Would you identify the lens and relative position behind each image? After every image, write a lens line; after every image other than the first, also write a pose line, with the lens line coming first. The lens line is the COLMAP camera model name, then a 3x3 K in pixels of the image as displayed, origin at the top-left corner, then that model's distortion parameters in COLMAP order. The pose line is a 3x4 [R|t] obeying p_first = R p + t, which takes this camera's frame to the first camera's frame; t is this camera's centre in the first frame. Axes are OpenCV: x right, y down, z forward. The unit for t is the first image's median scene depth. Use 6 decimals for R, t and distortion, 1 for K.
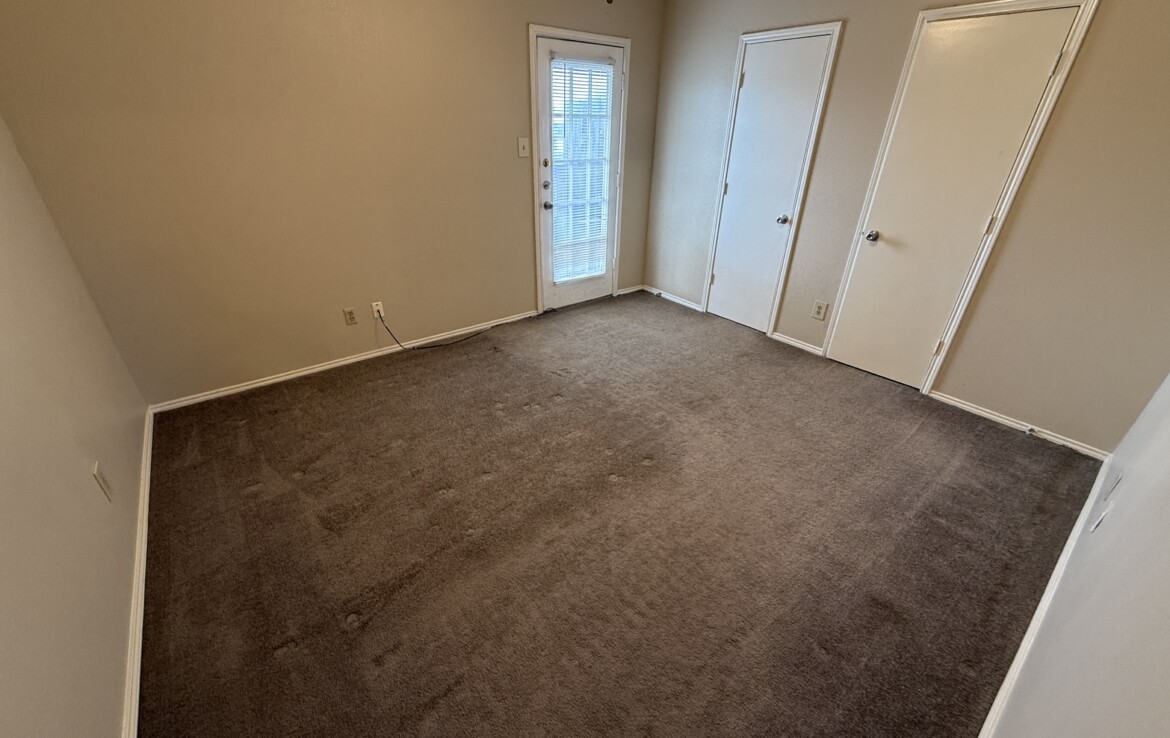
lens RADIAL K [[465.1, 0, 582.2], [0, 465.1, 372.2], [0, 0, 1]] dist [-0.002201, -0.000573]
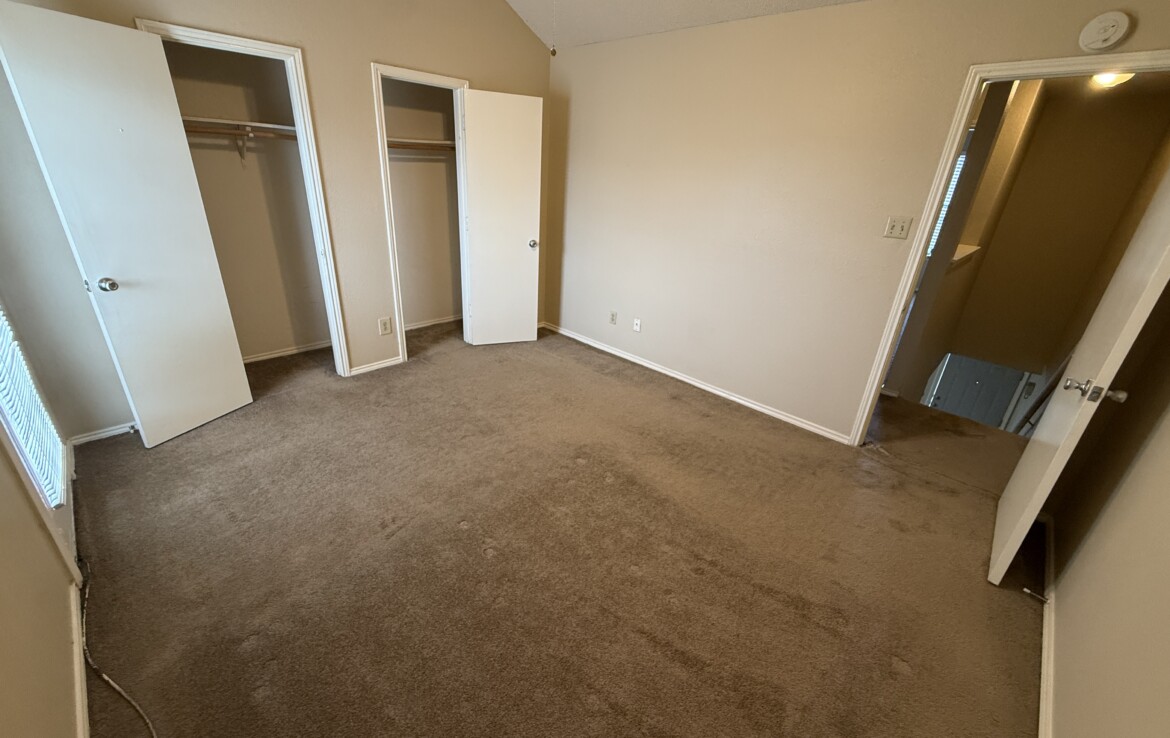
lens RADIAL K [[465.1, 0, 582.9], [0, 465.1, 366.4], [0, 0, 1]] dist [-0.002201, -0.000573]
pose [[-0.131394, -0.415758, 0.899934, -0.587176], [0.420476, 0.798726, 0.430392, -0.356245], [-0.897739, 0.434951, 0.069869, 0.614851]]
